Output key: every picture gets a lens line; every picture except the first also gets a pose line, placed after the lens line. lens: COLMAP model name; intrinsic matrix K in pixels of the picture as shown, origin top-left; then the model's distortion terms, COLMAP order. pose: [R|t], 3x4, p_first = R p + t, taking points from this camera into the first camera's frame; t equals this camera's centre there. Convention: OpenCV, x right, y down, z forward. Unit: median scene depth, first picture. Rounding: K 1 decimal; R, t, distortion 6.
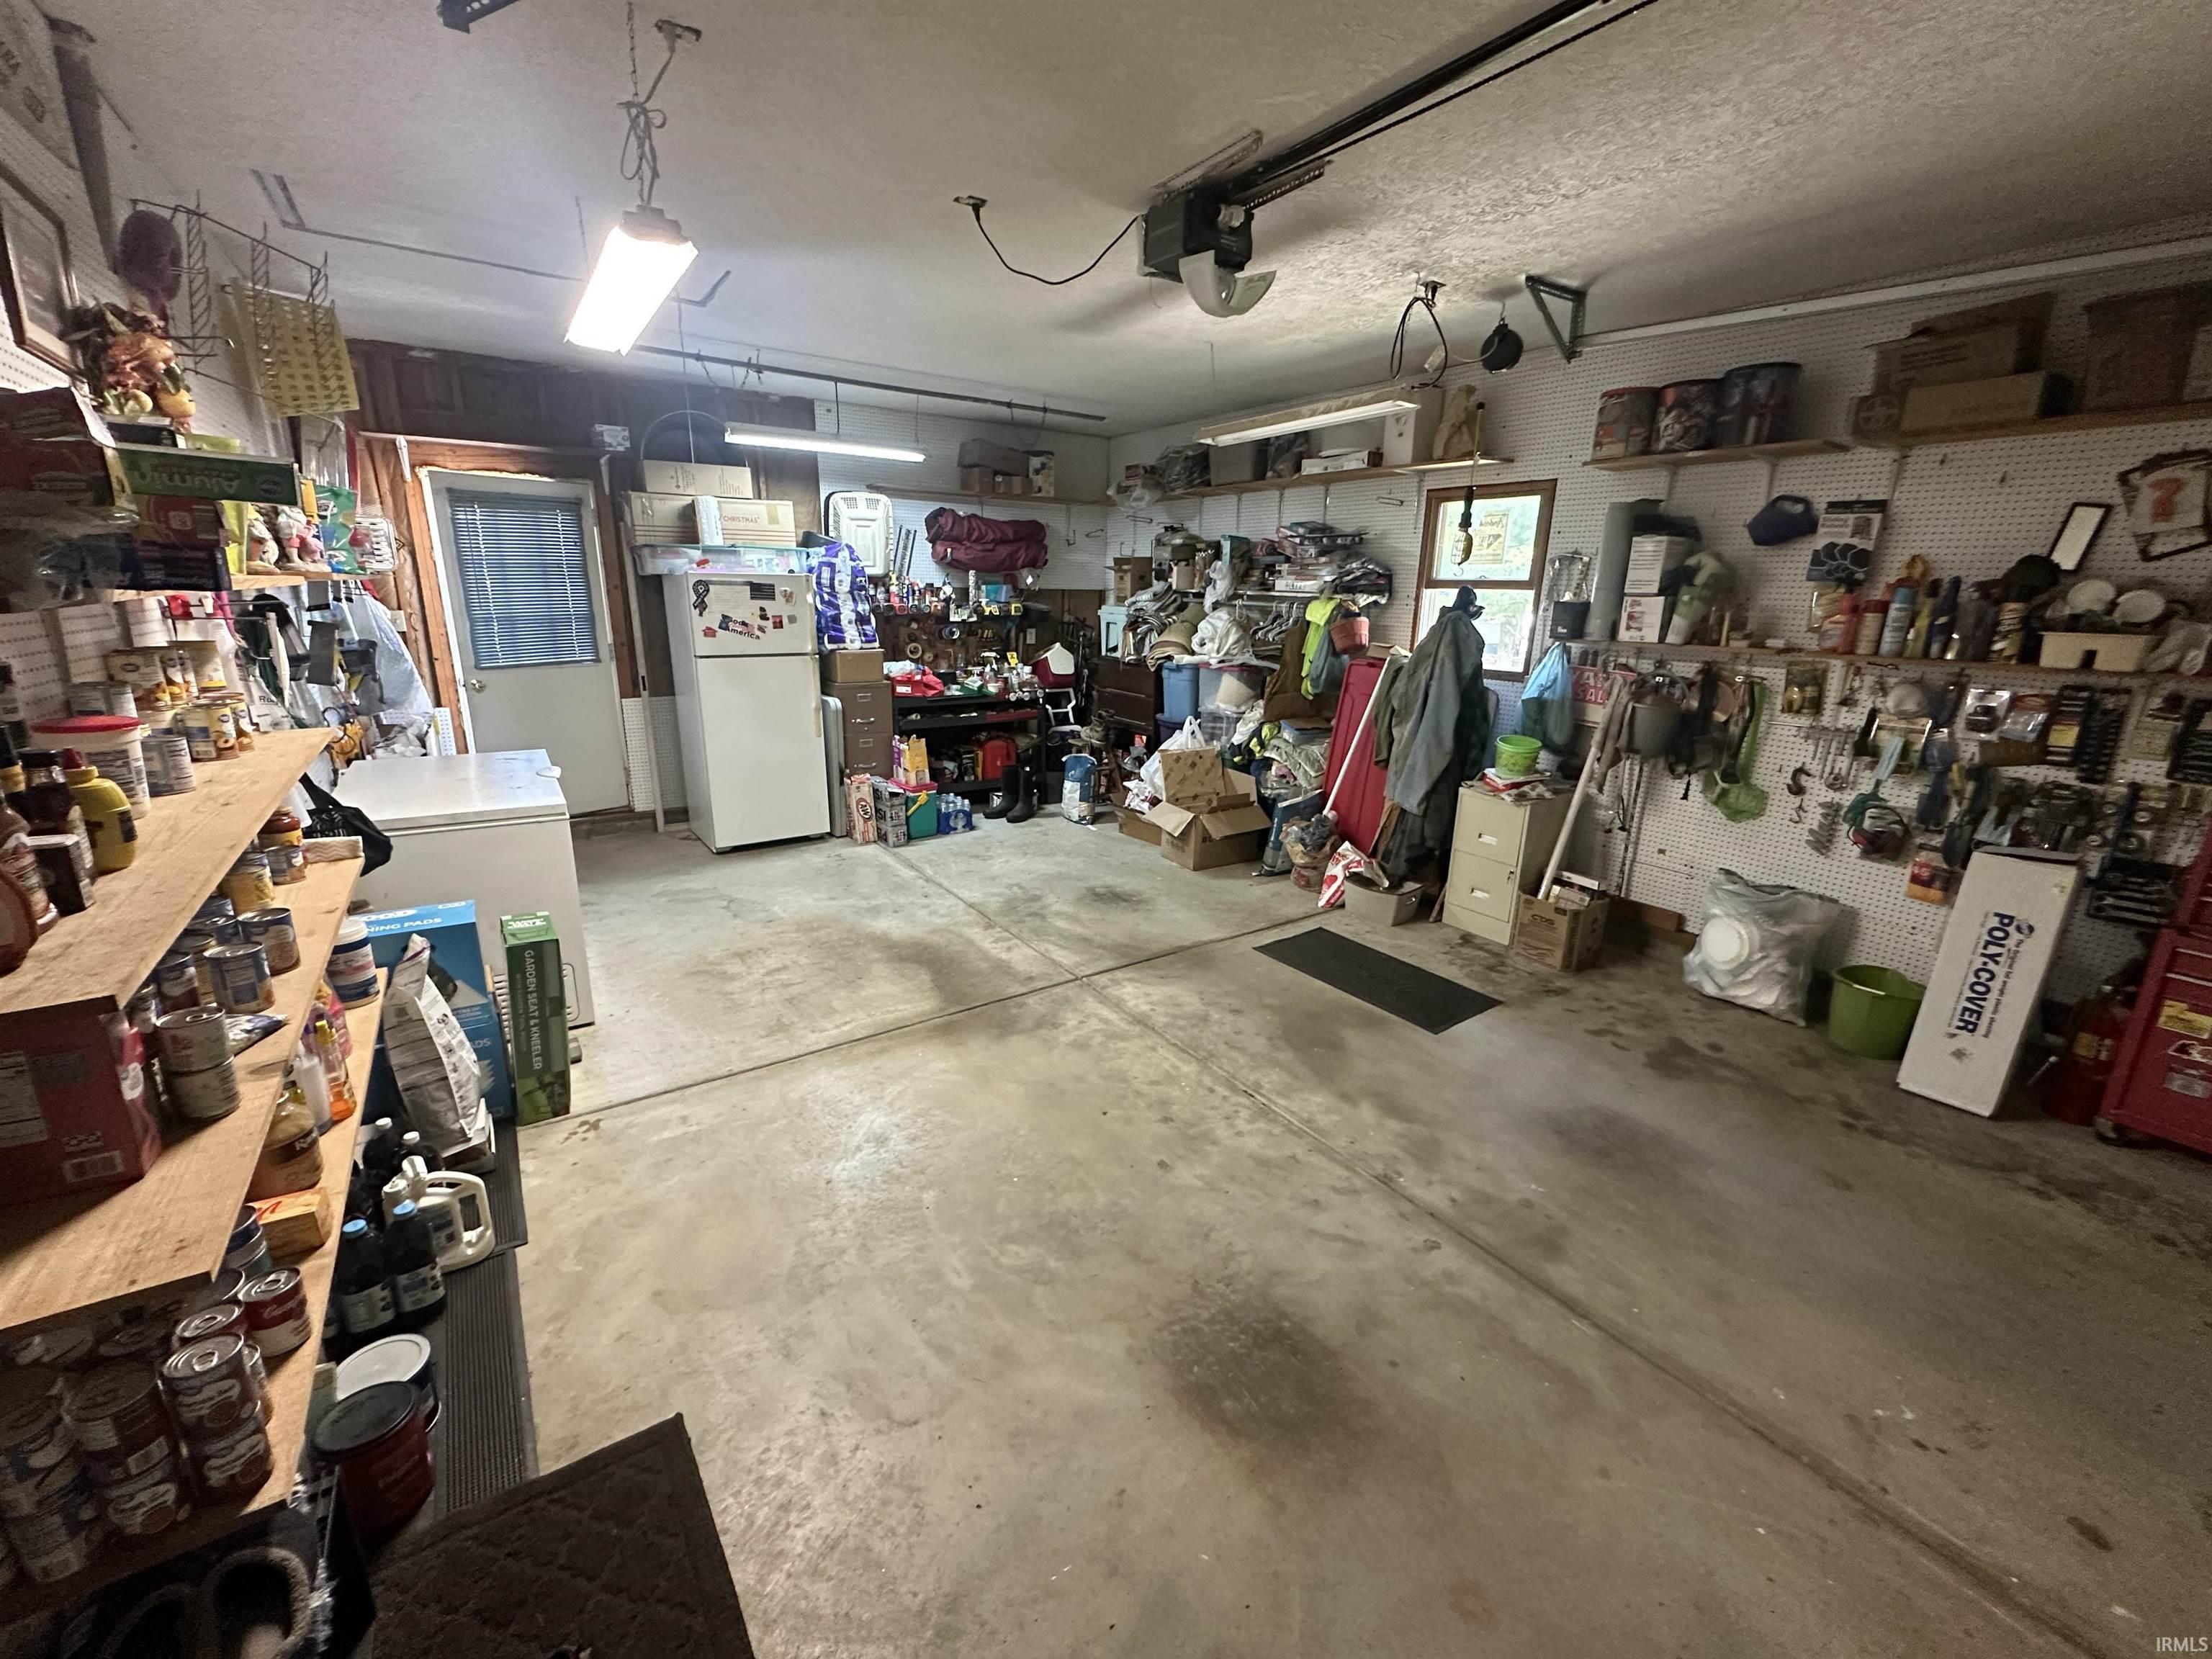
lens RADIAL K [[882.2, 0, 1106.3], [0, 882.2, 831.3], [0, 0, 1]] dist [-0.000933, 0.000034]
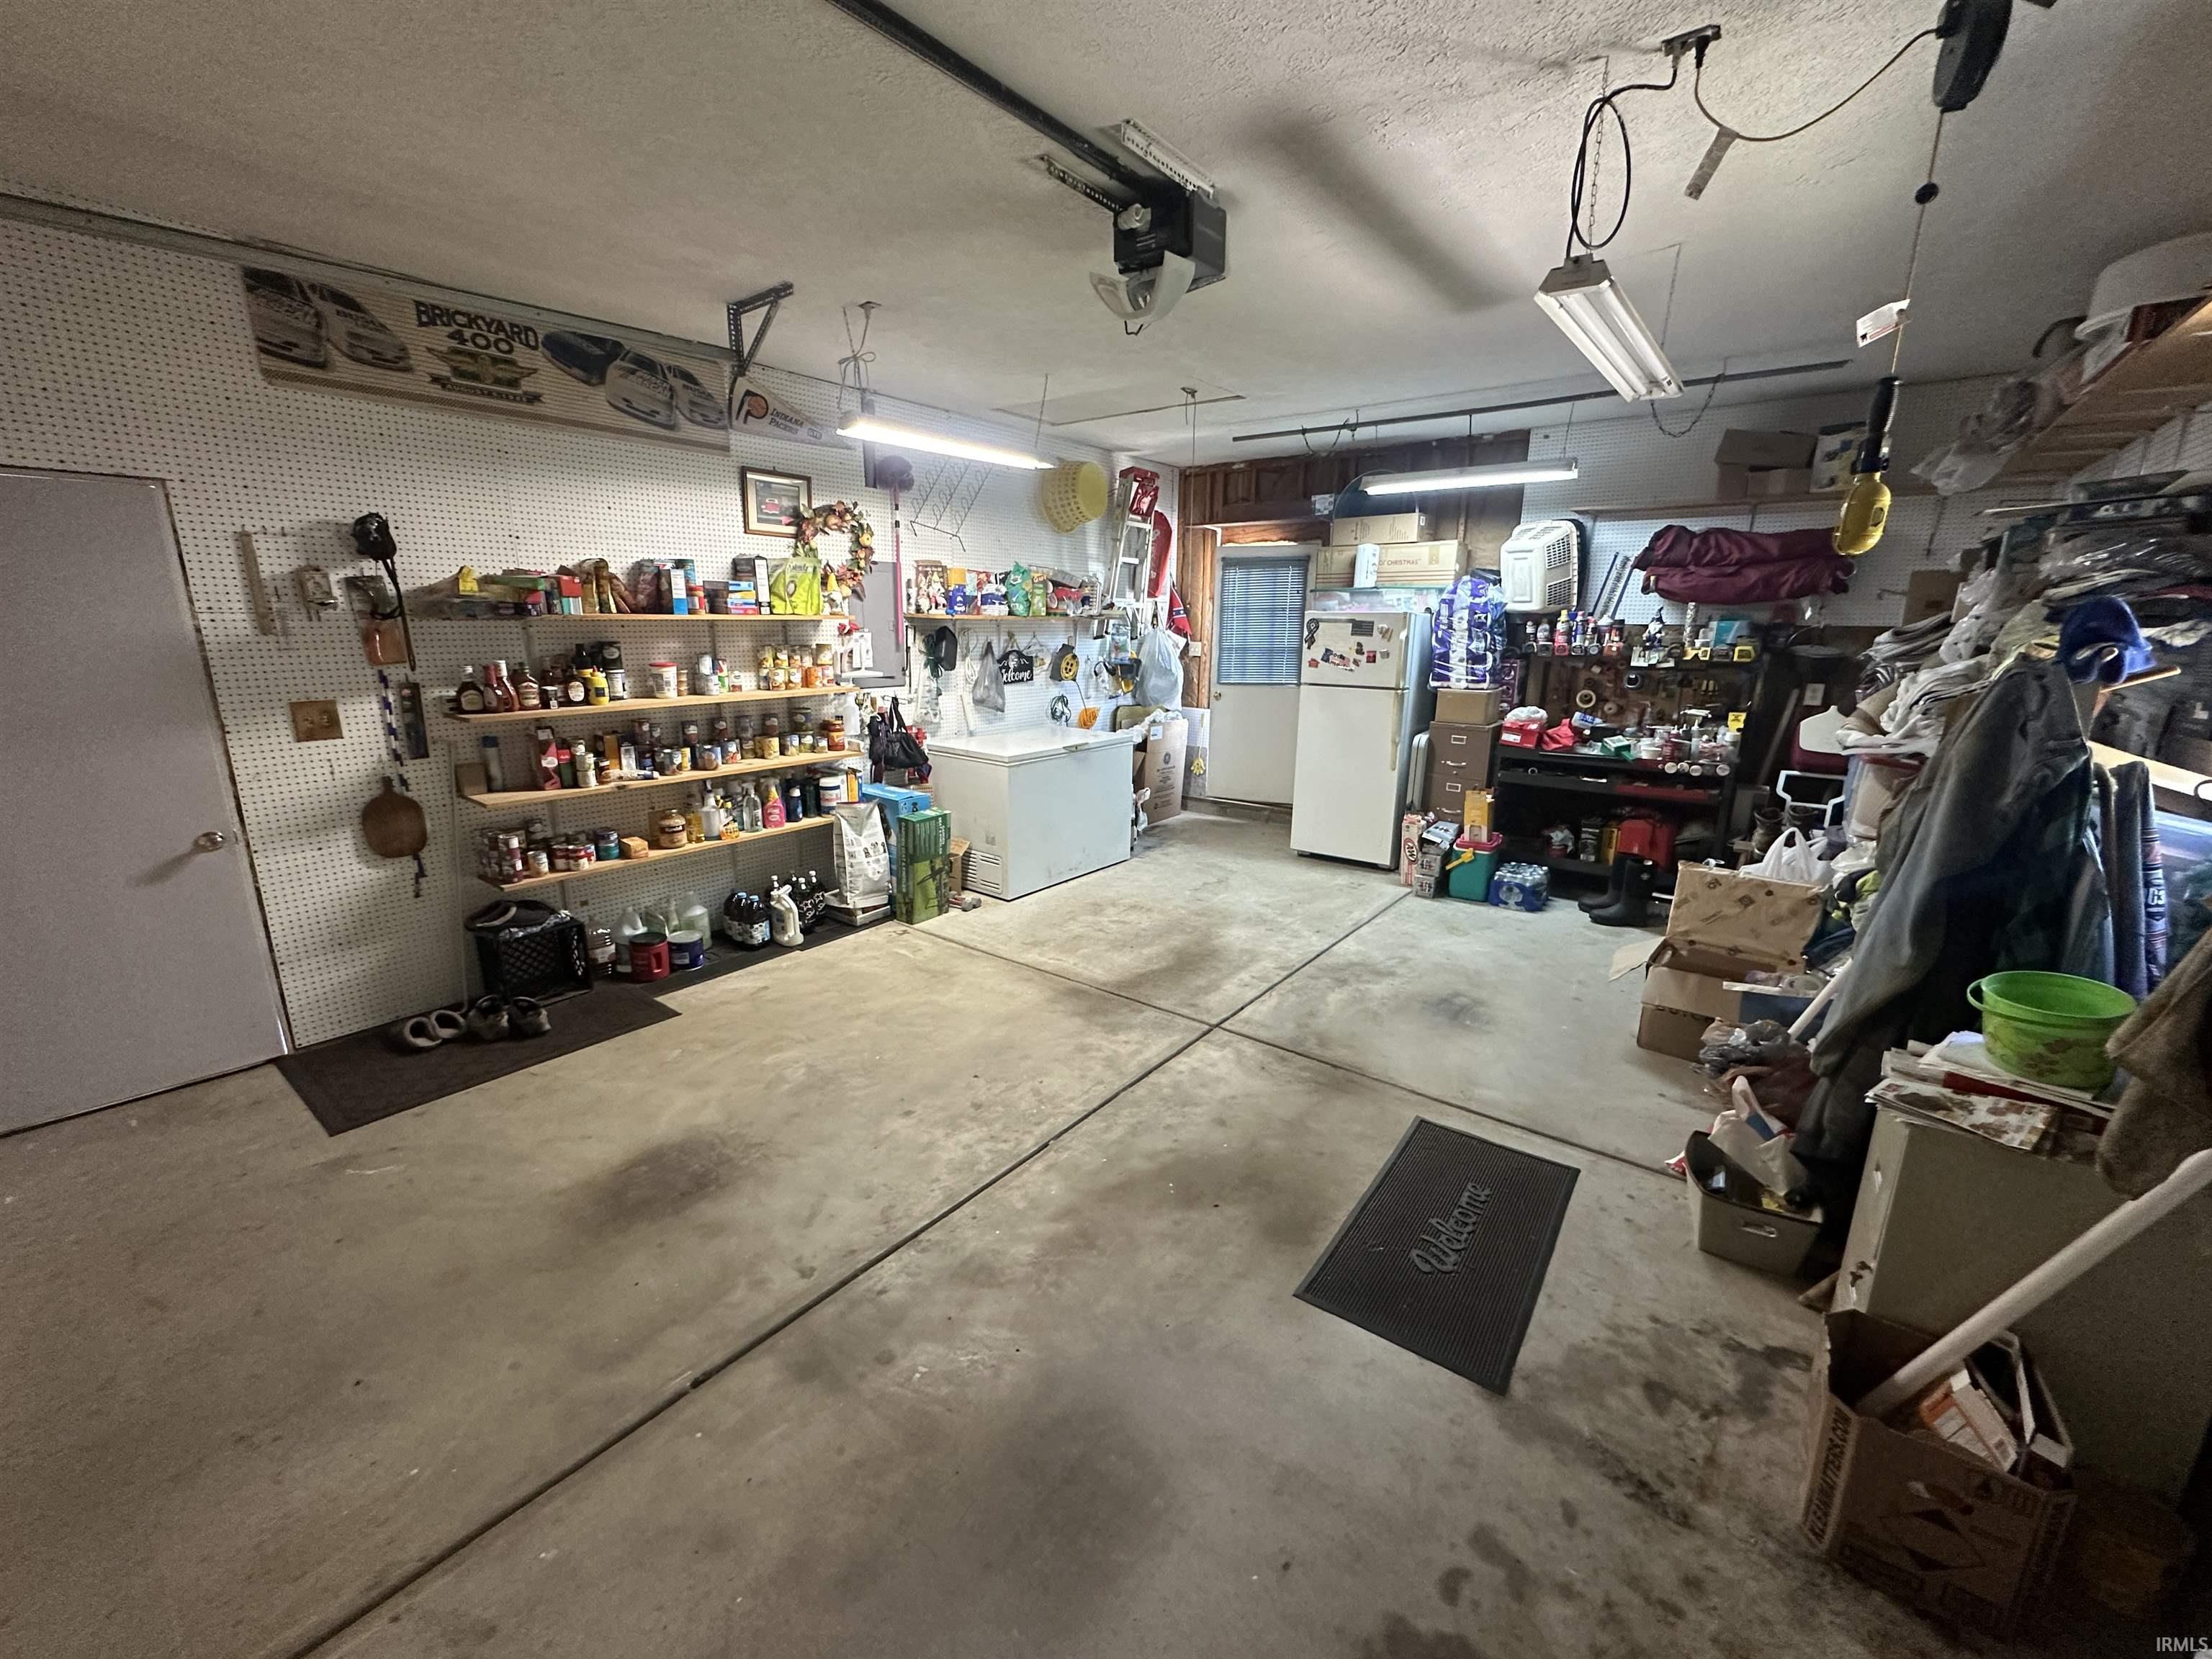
lens RADIAL K [[882.2, 0, 1106.3], [0, 882.2, 831.3], [0, 0, 1]] dist [-0.000933, 0.000034]
pose [[0.299312, 0.207741, -0.931266, 0.583296], [-0.257132, 0.957464, 0.130942, -0.096066], [0.918856, 0.200266, 0.339997, 0.400509]]
